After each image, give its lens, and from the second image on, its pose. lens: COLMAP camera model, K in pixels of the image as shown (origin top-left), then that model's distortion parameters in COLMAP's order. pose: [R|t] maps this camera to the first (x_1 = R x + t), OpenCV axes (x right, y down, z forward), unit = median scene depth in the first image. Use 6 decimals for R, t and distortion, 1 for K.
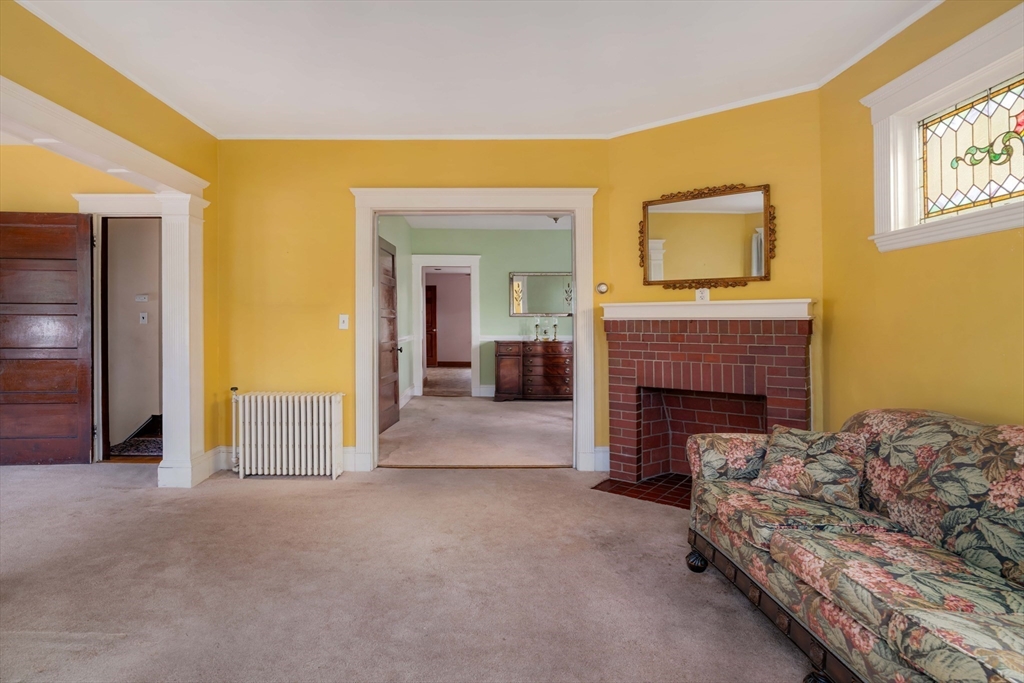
lens RADIAL K [[461.1, 0, 512.0], [0, 461.1, 341.5], [0, 0, 1]] dist [0.000011, 0.000028]
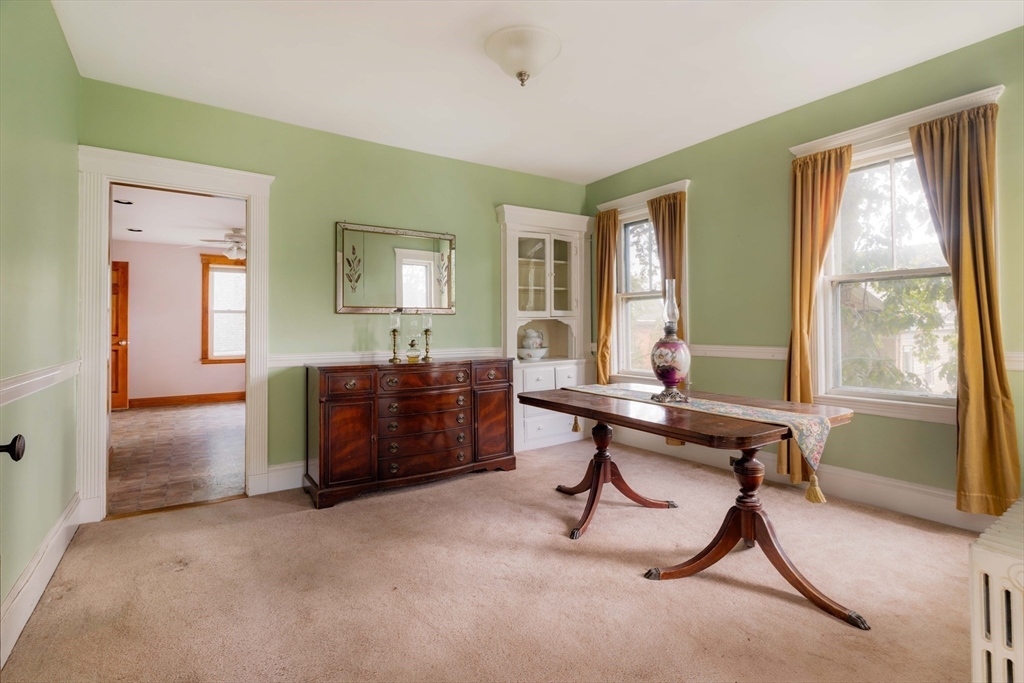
lens RADIAL K [[505.4, 0, 509.7], [0, 505.4, 319.4], [0, 0, 1]] dist [-0.002071, -0.000344]
pose [[0.875553, -0.001690, 0.483119, -0.101902], [0.029842, 0.998274, -0.050589, -0.016079], [-0.482199, 0.058710, 0.874092, 0.456289]]
